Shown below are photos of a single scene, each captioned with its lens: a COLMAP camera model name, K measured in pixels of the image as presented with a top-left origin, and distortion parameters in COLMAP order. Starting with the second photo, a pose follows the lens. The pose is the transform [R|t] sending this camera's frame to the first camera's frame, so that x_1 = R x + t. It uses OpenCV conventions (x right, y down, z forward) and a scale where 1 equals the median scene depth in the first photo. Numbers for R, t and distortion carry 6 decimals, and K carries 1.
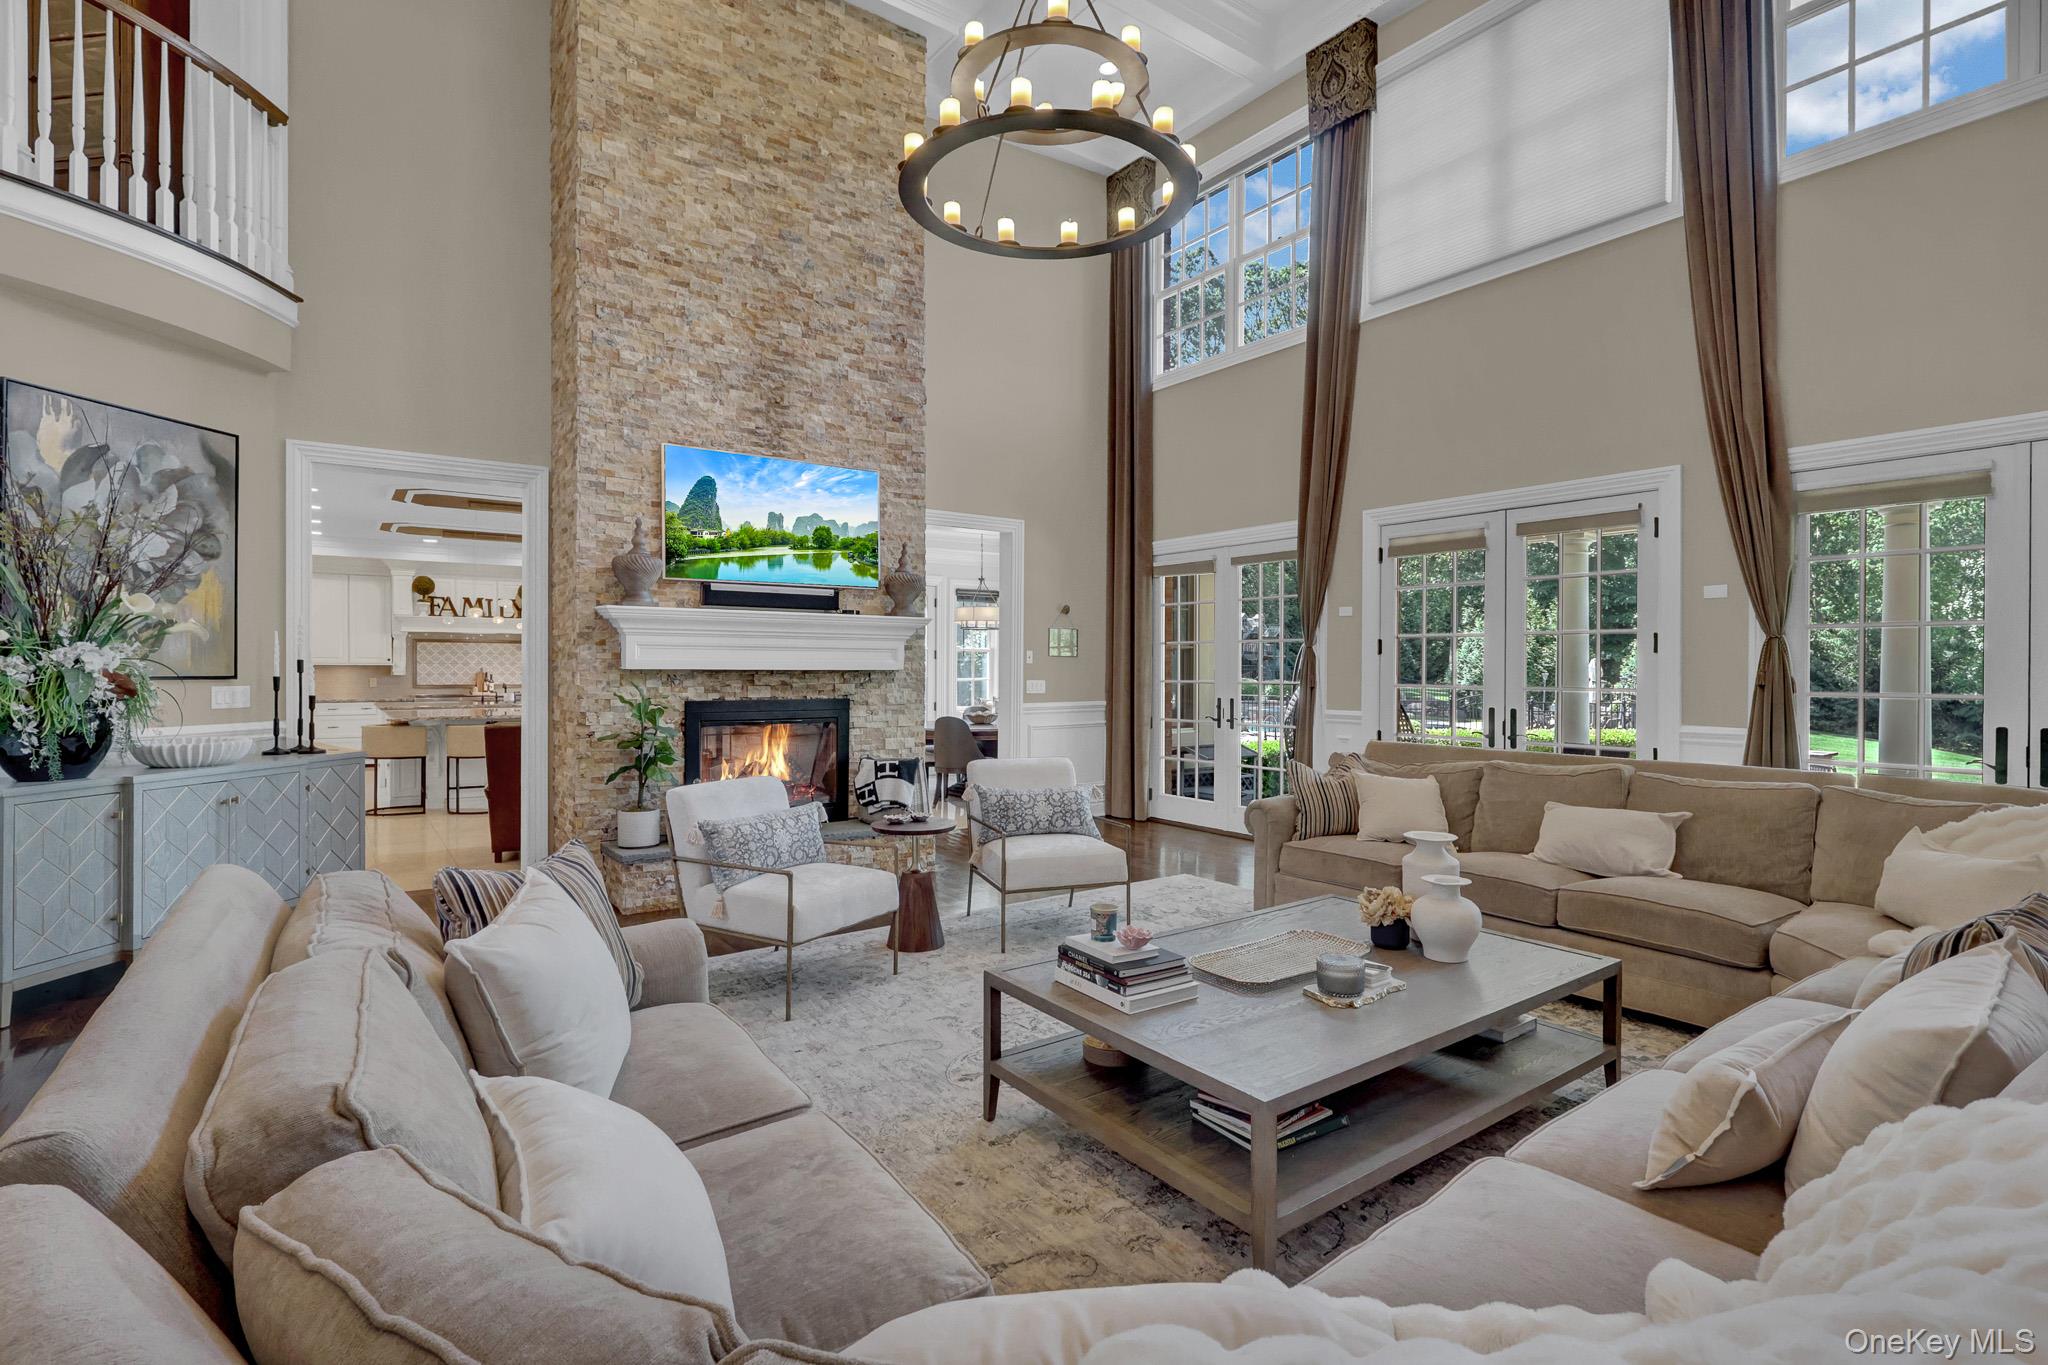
lens RADIAL K [[971.7, 0, 1010.2], [0, 971.7, 664.9], [0, 0, 1]] dist [0.000134, -0.001670]
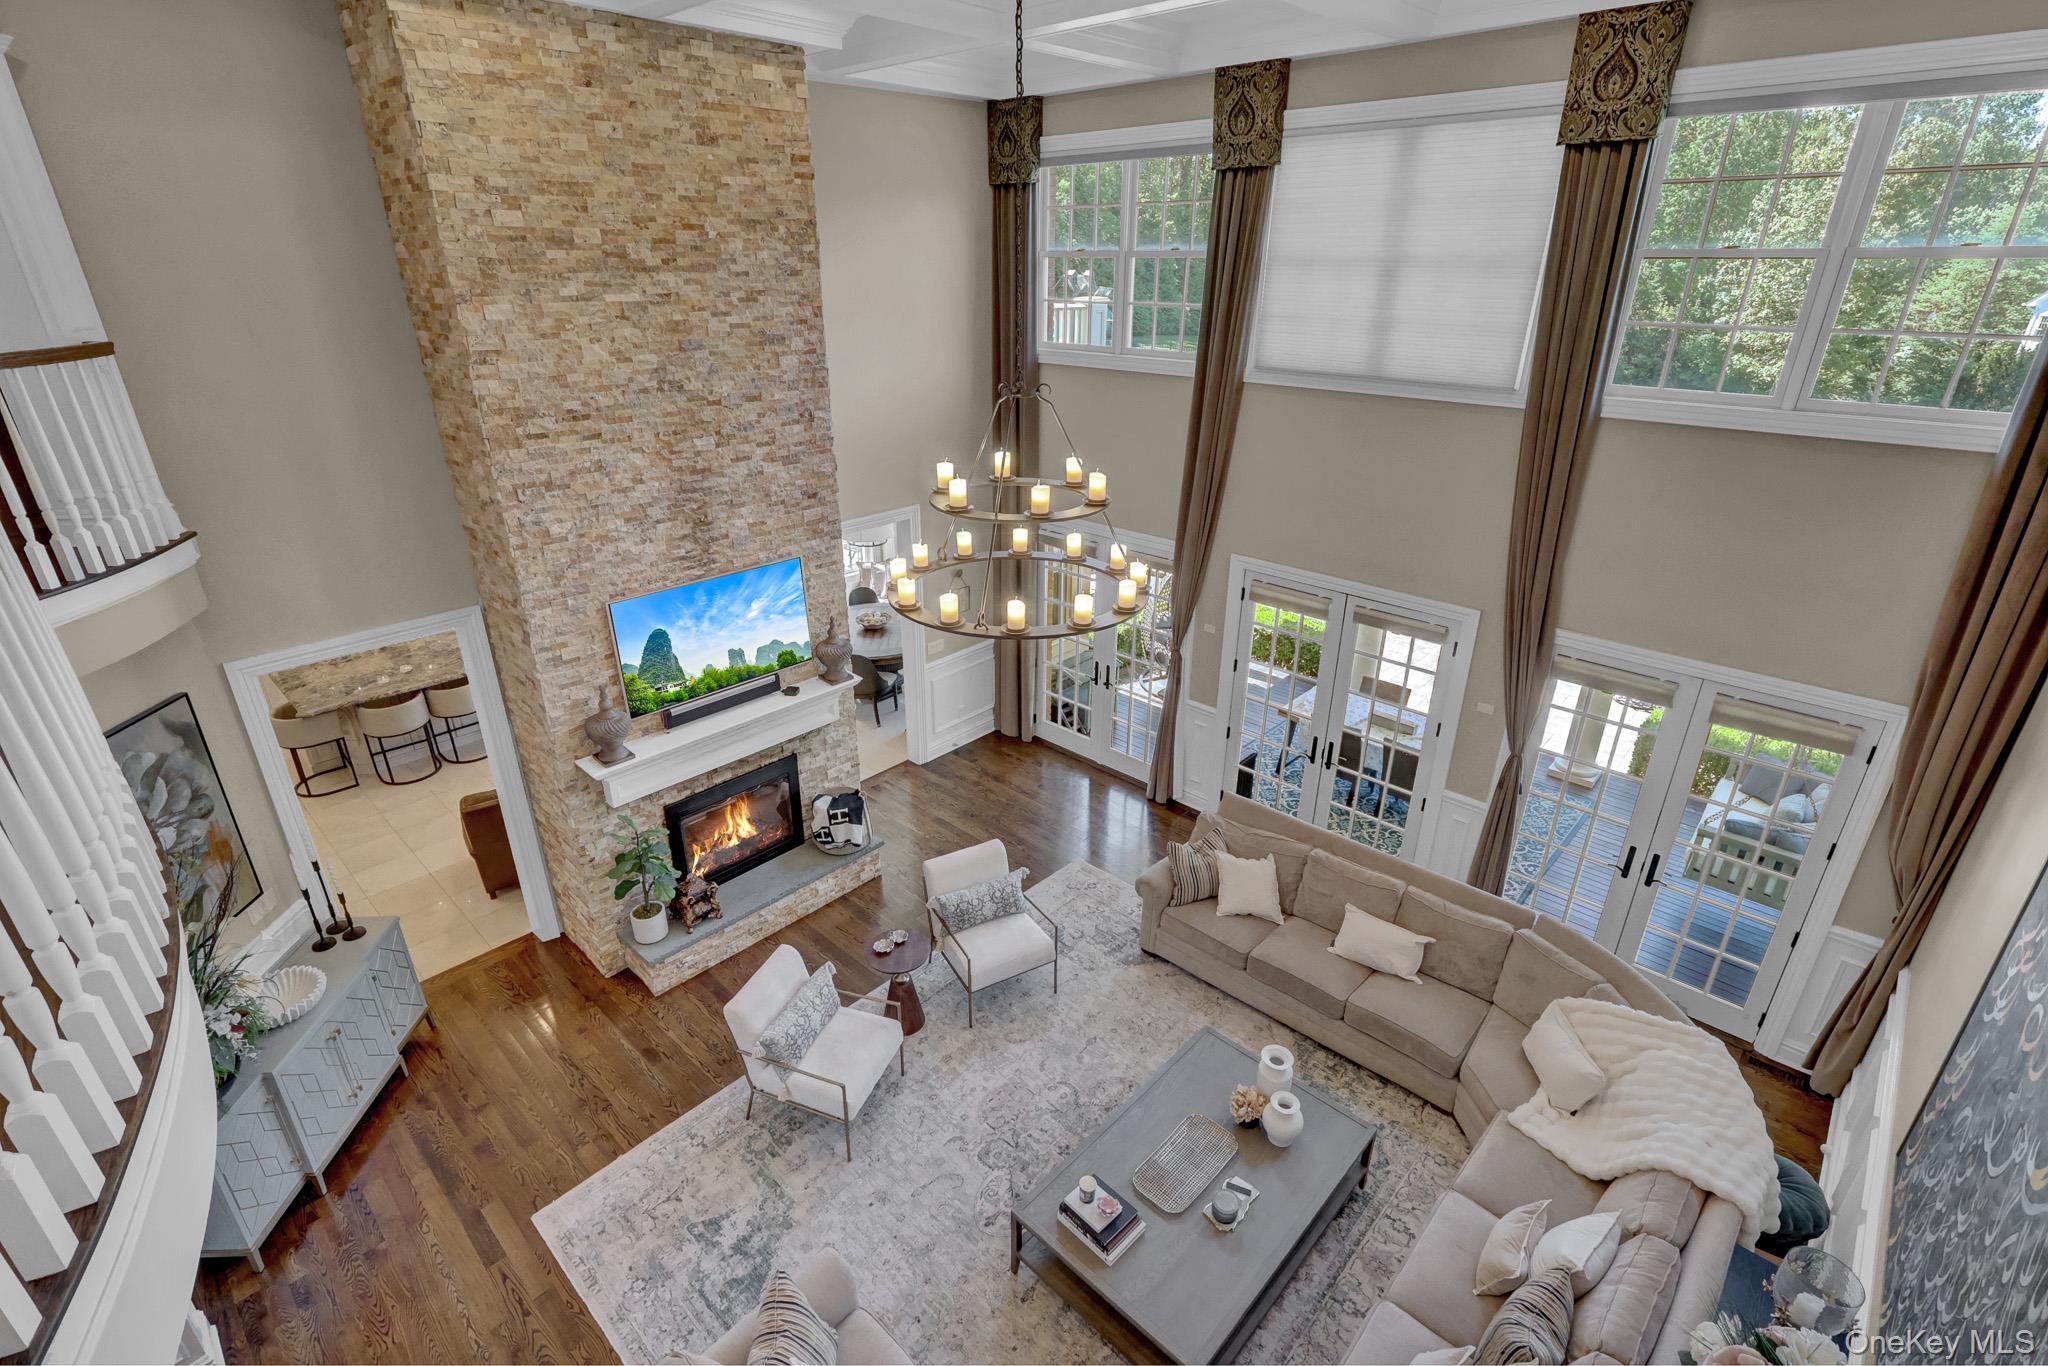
lens RADIAL K [[971.7, 0, 1013.4], [0, 971.7, 669.5], [0, 0, 1]] dist [0.000134, -0.001670]
pose [[0.981845, -0.081195, 0.171428, -0.110487], [0.004463, 0.913394, 0.407053, -0.563585], [-0.189632, -0.398898, 0.897174, -0.040528]]
